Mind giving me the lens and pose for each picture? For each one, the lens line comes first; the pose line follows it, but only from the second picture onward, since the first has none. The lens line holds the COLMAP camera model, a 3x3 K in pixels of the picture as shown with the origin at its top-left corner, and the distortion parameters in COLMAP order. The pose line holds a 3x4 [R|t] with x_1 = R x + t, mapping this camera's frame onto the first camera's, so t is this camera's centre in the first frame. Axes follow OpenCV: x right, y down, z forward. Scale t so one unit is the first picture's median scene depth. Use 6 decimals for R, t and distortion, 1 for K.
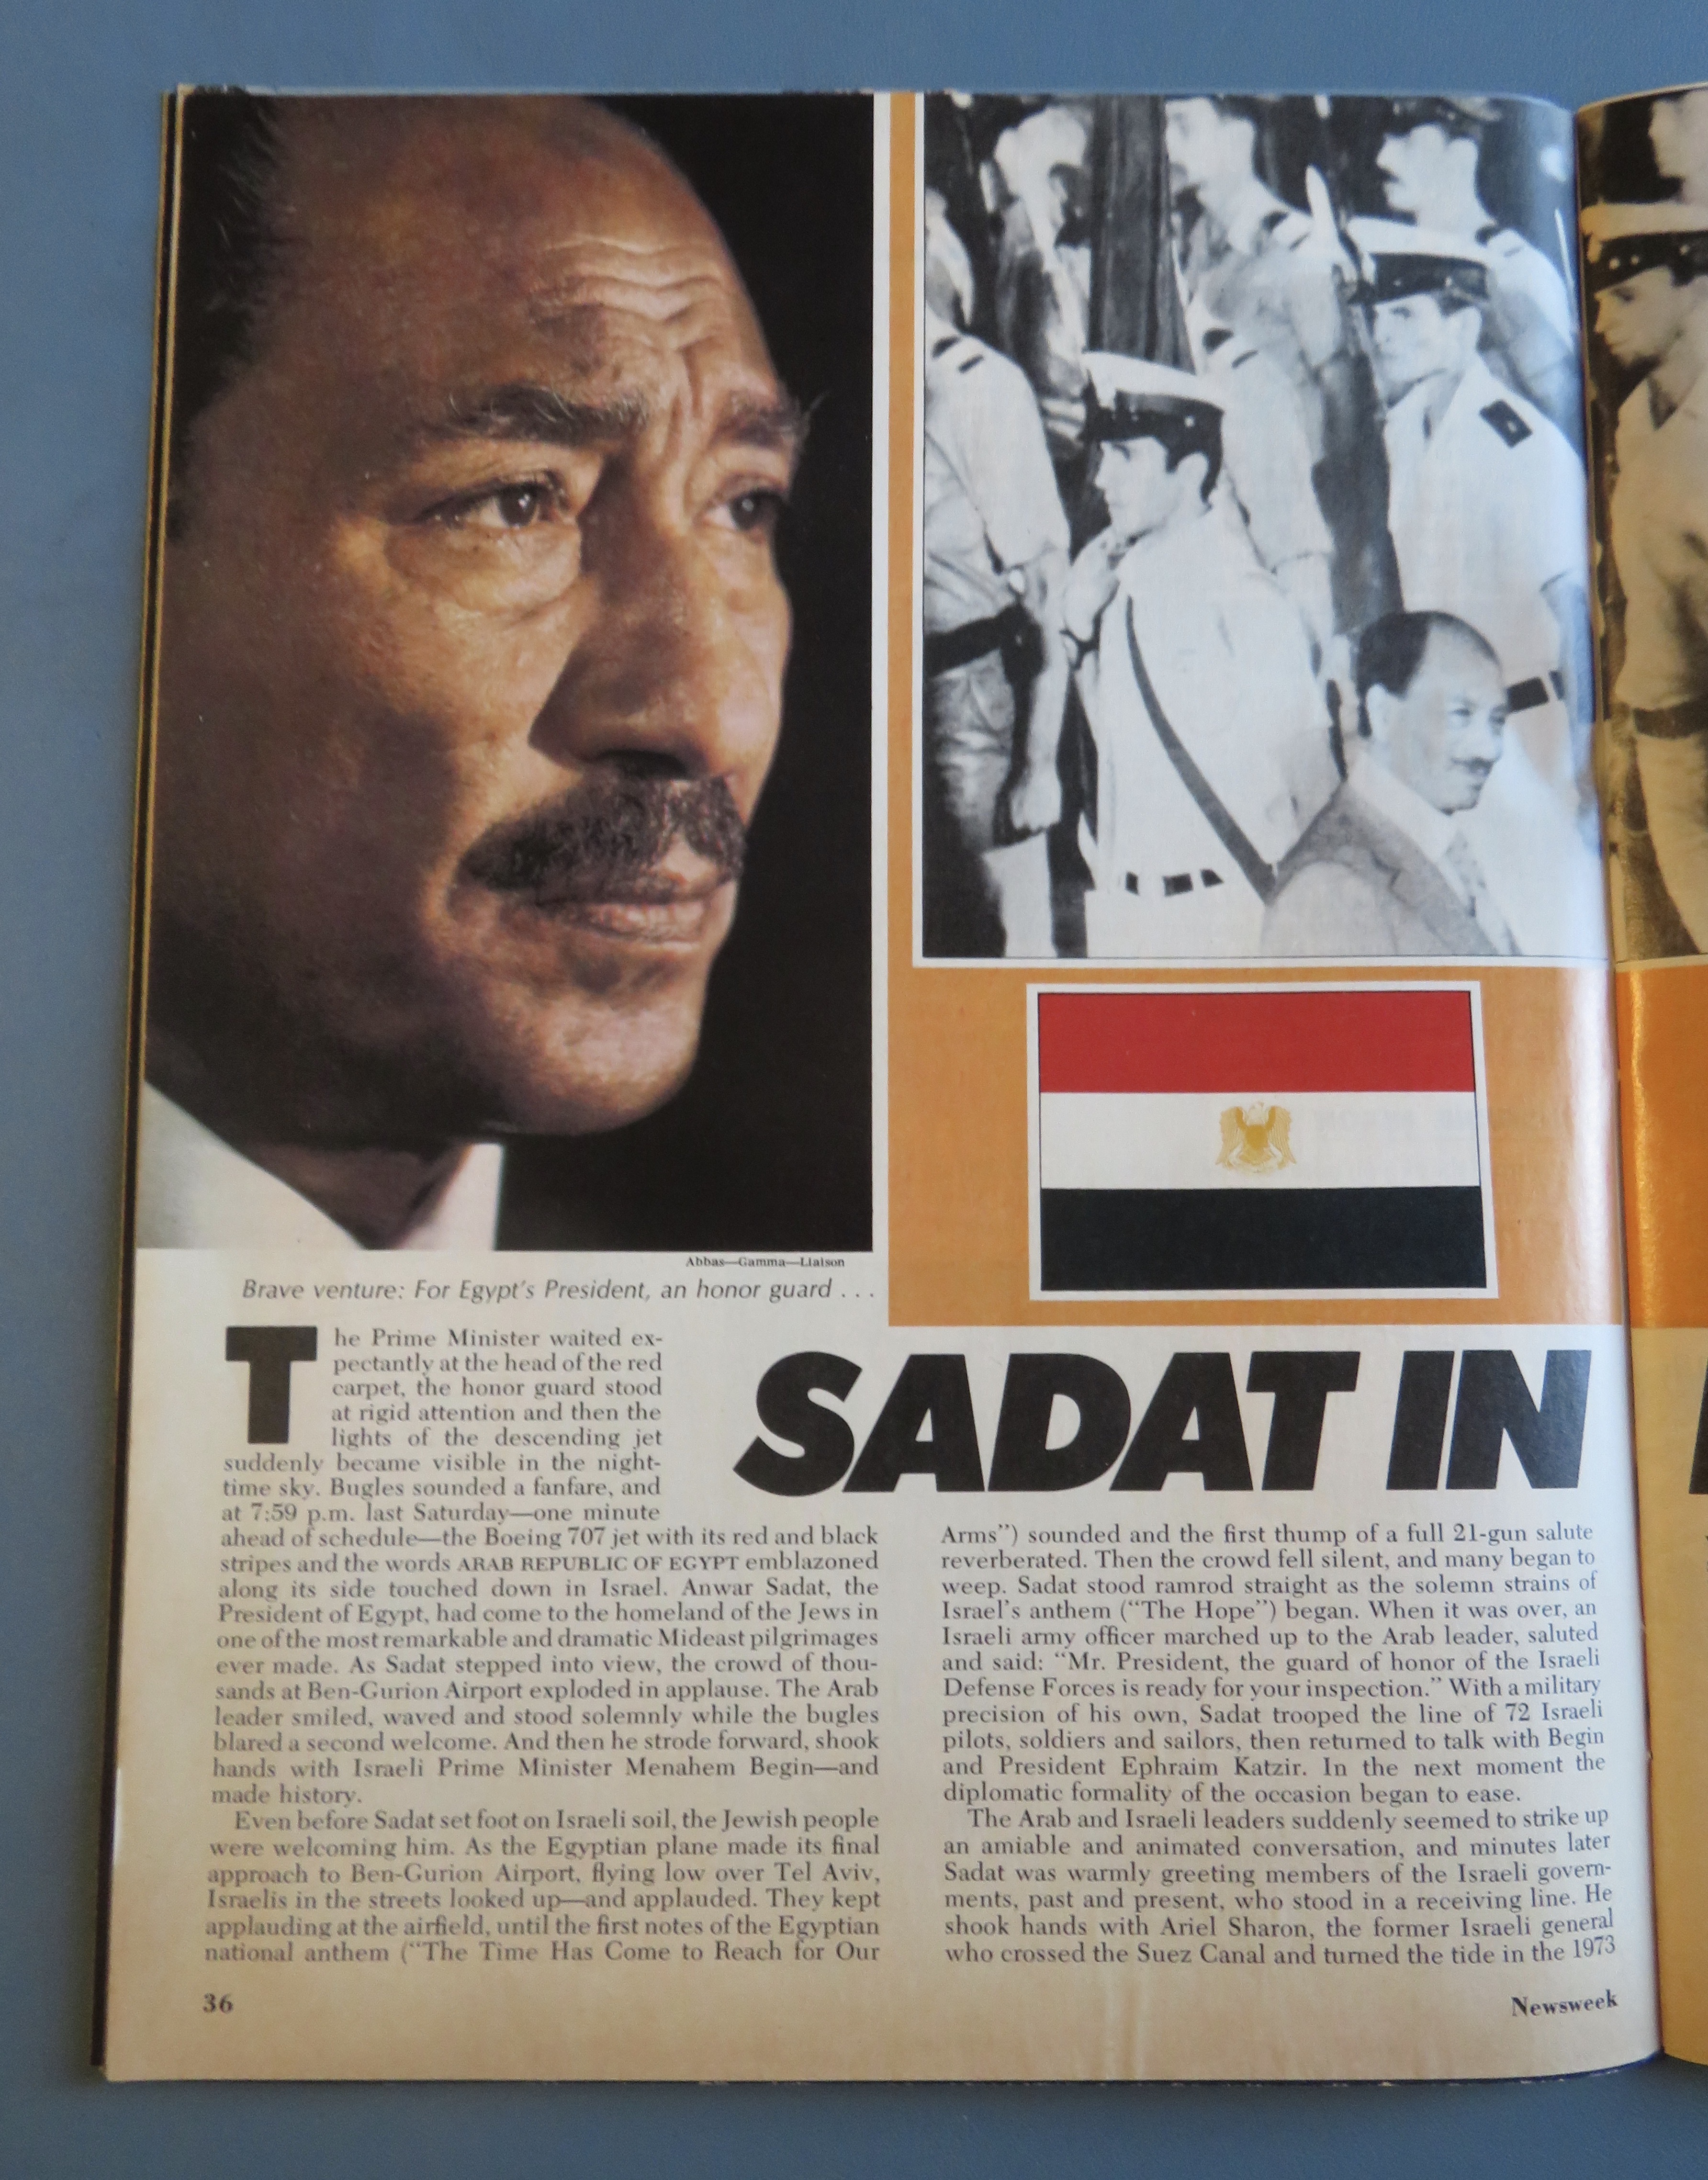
lens RADIAL K [[949.7, 0, 854.4], [0, 949.7, 1094.4], [0, 0, 1]] dist [-0.004391, -0.000950]
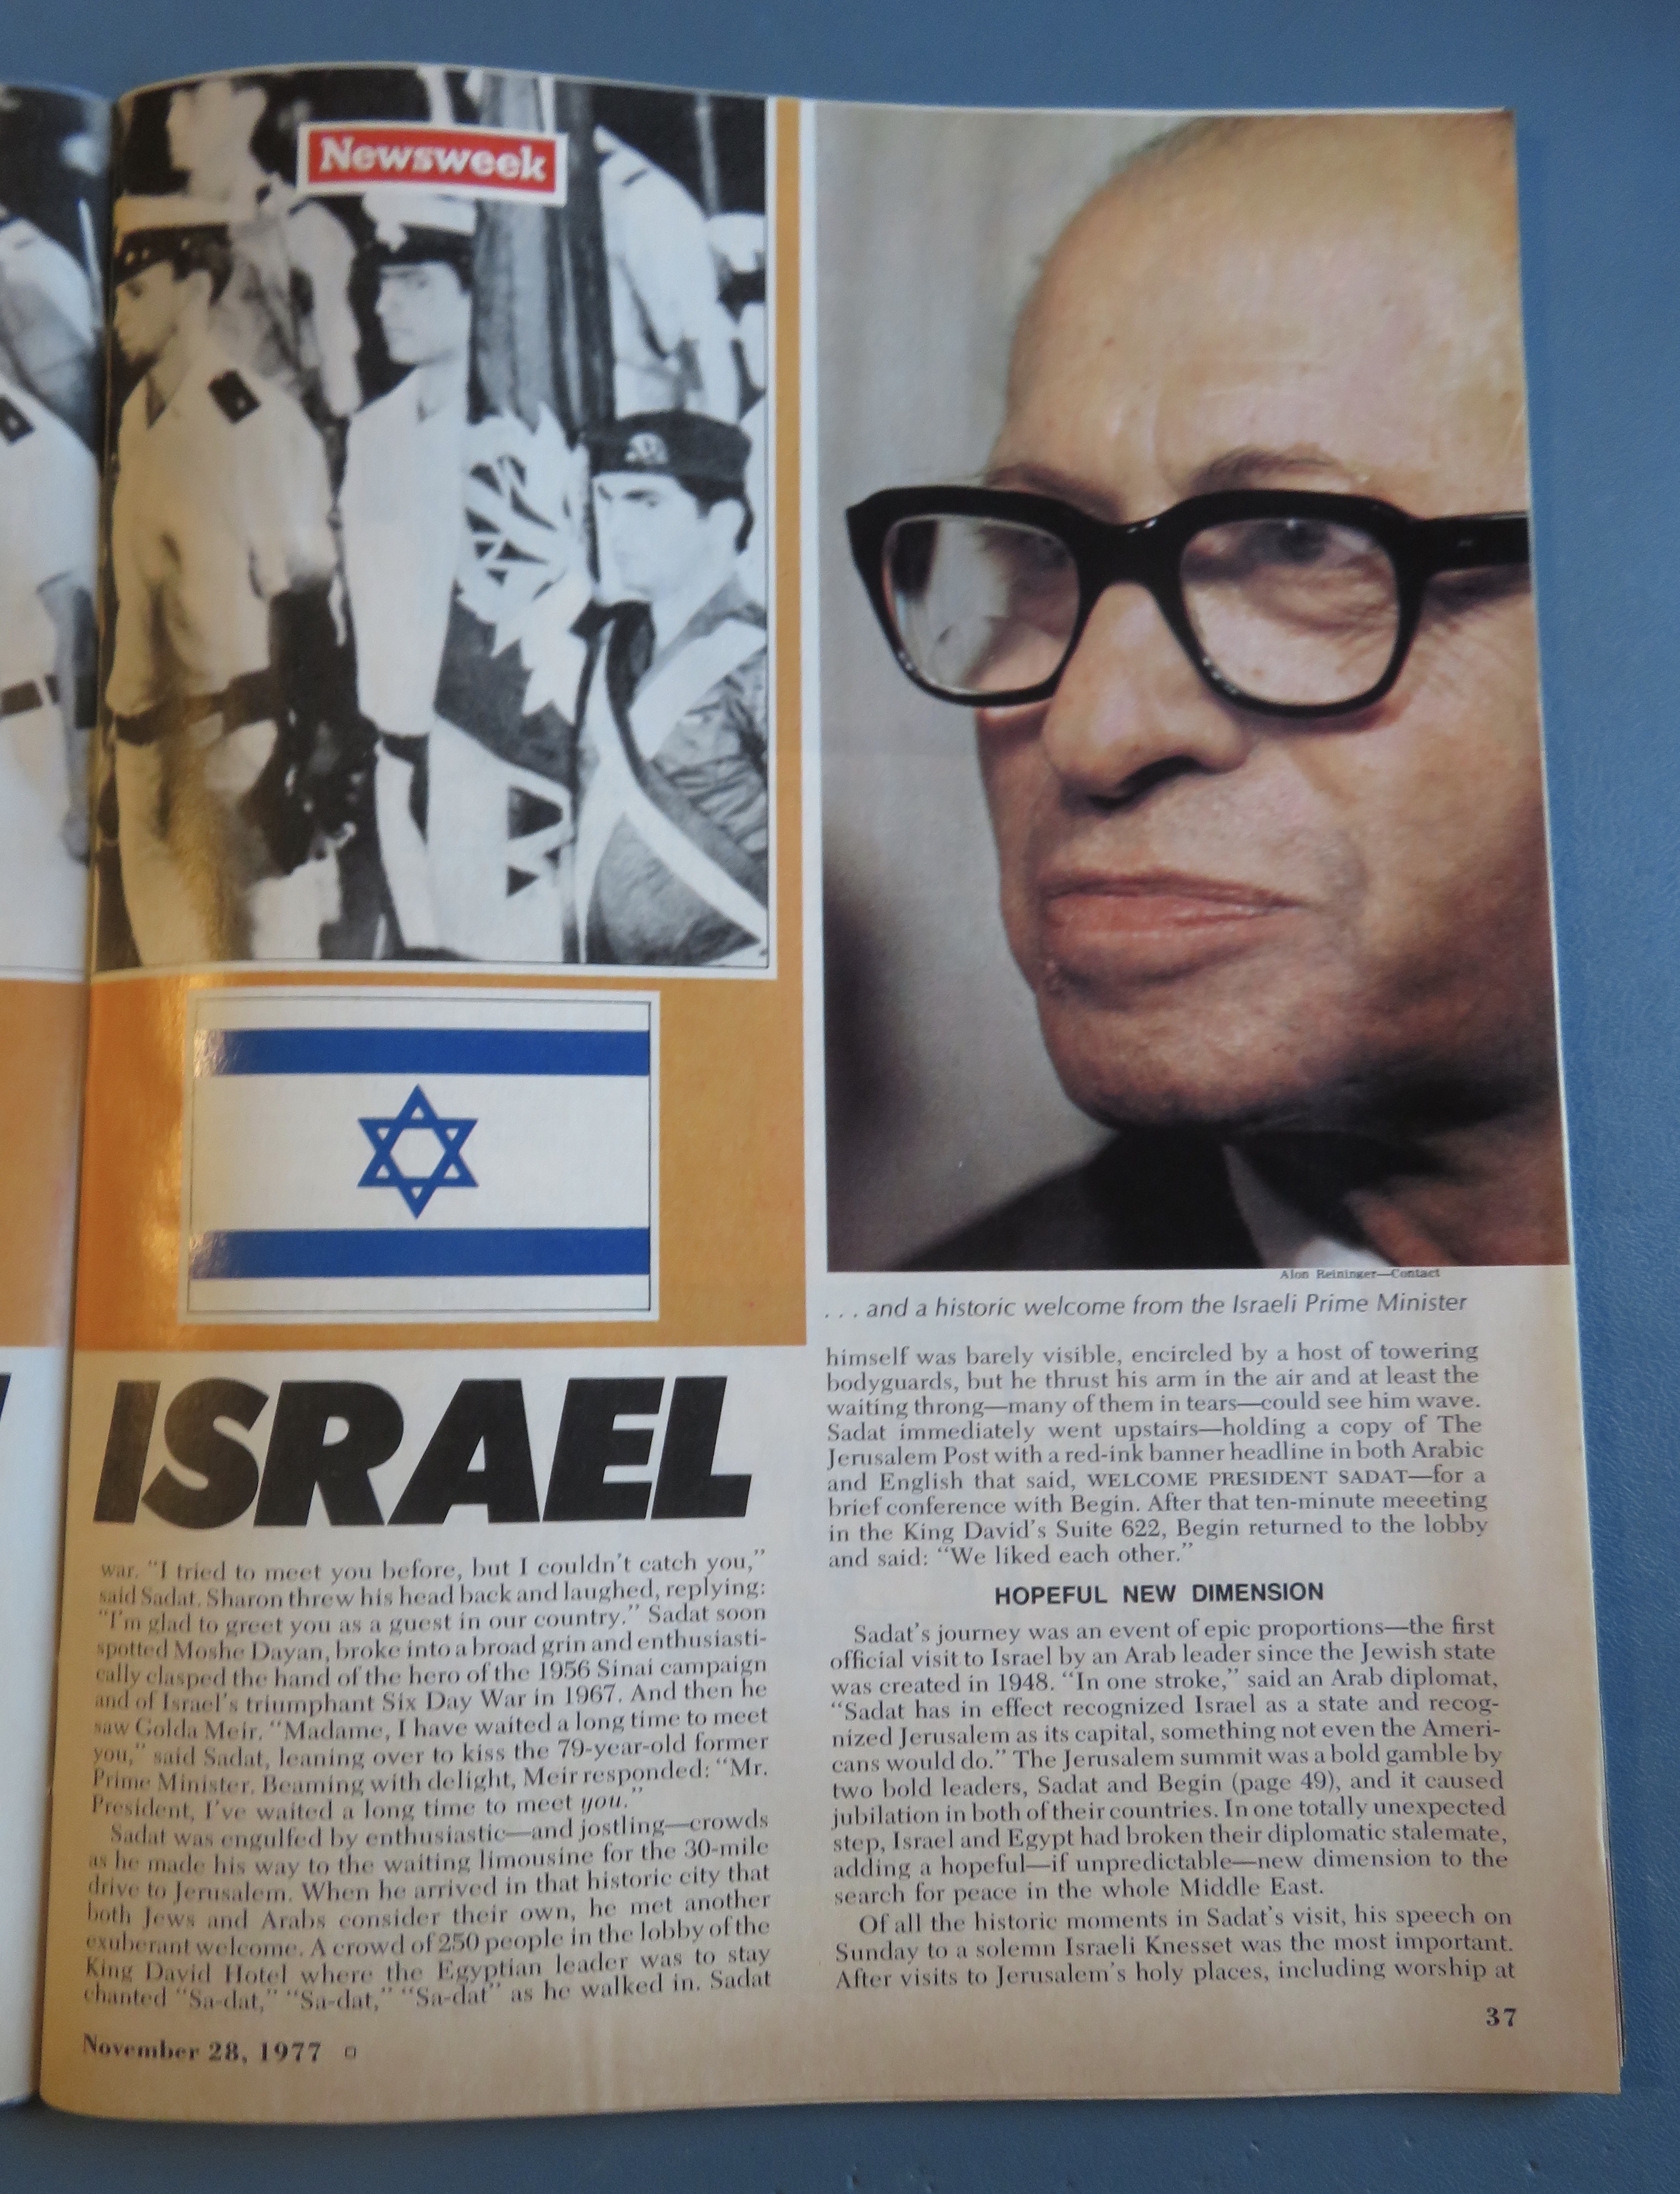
lens RADIAL K [[971.2, 0, 836.3], [0, 971.2, 1094.6], [0, 0, 1]] dist [-0.000263, -0.000305]
pose [[0.999680, 0.007896, 0.024035, 1.518214], [-0.007494, 0.999831, -0.016786, -0.008414], [-0.024163, 0.016601, 0.999570, -0.002889]]
